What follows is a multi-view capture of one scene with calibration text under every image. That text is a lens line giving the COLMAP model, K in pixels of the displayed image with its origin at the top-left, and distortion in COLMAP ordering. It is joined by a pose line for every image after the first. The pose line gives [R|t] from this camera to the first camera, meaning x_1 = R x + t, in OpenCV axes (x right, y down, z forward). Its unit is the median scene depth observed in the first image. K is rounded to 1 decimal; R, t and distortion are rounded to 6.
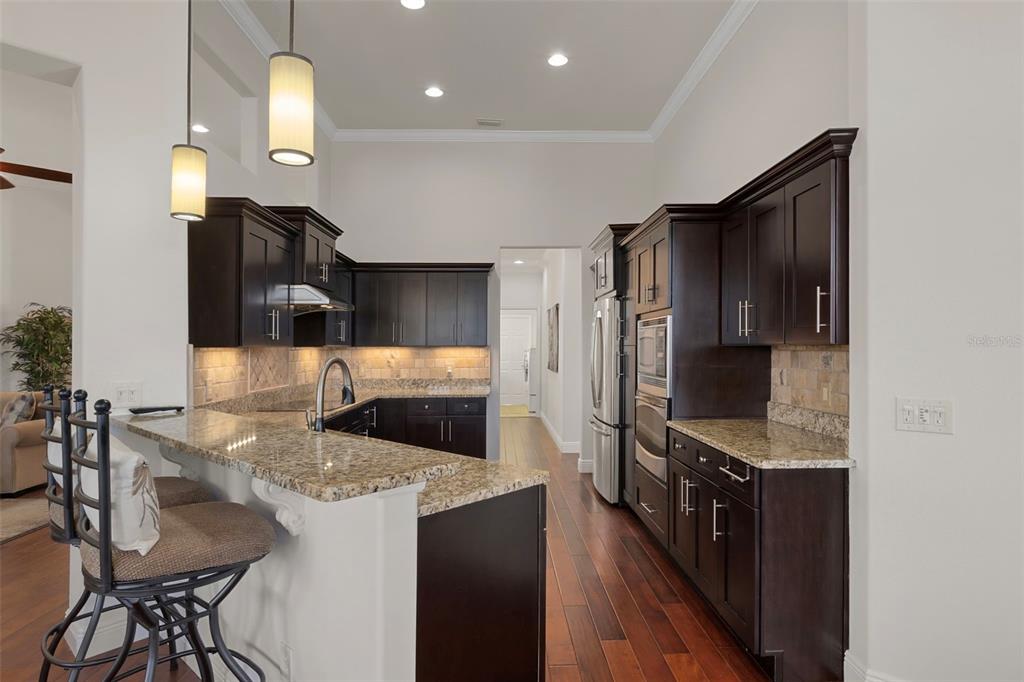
lens RADIAL K [[557.8, 0, 503.0], [0, 557.8, 340.9], [0, 0, 1]] dist [-0.000057, -0.000793]
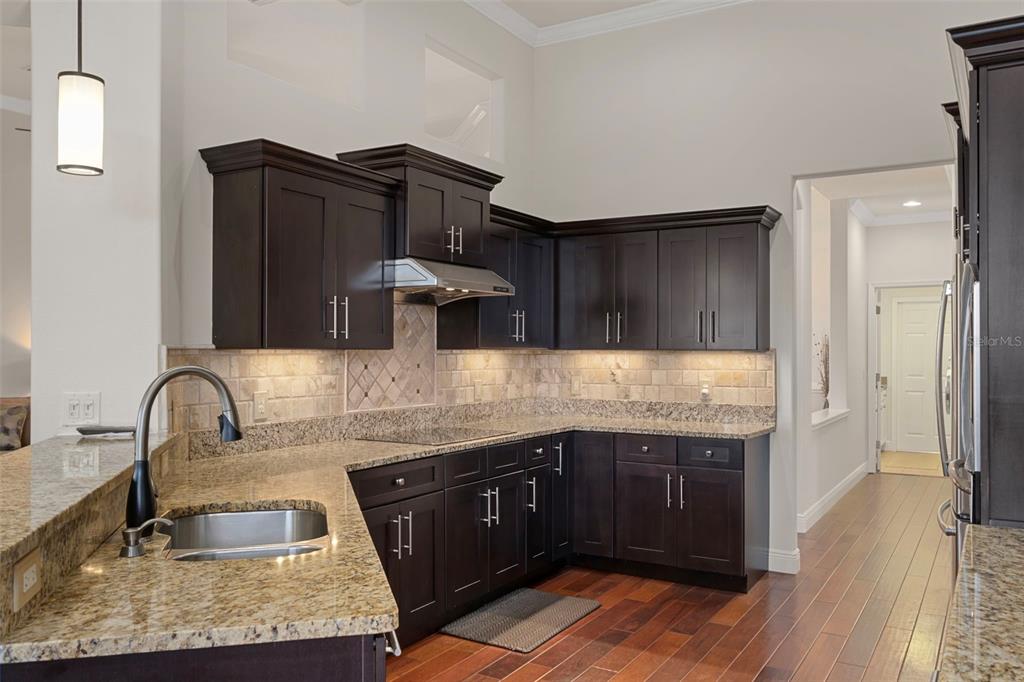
lens RADIAL K [[798.1, 0, 512.5], [0, 798.1, 339.6], [0, 0, 1]] dist [-0.005746, 0.005852]
pose [[0.851494, 0.000741, -0.524364, 0.199241], [-0.002019, 0.999996, -0.001865, -0.000022], [0.524361, 0.002647, 0.851492, 0.173781]]
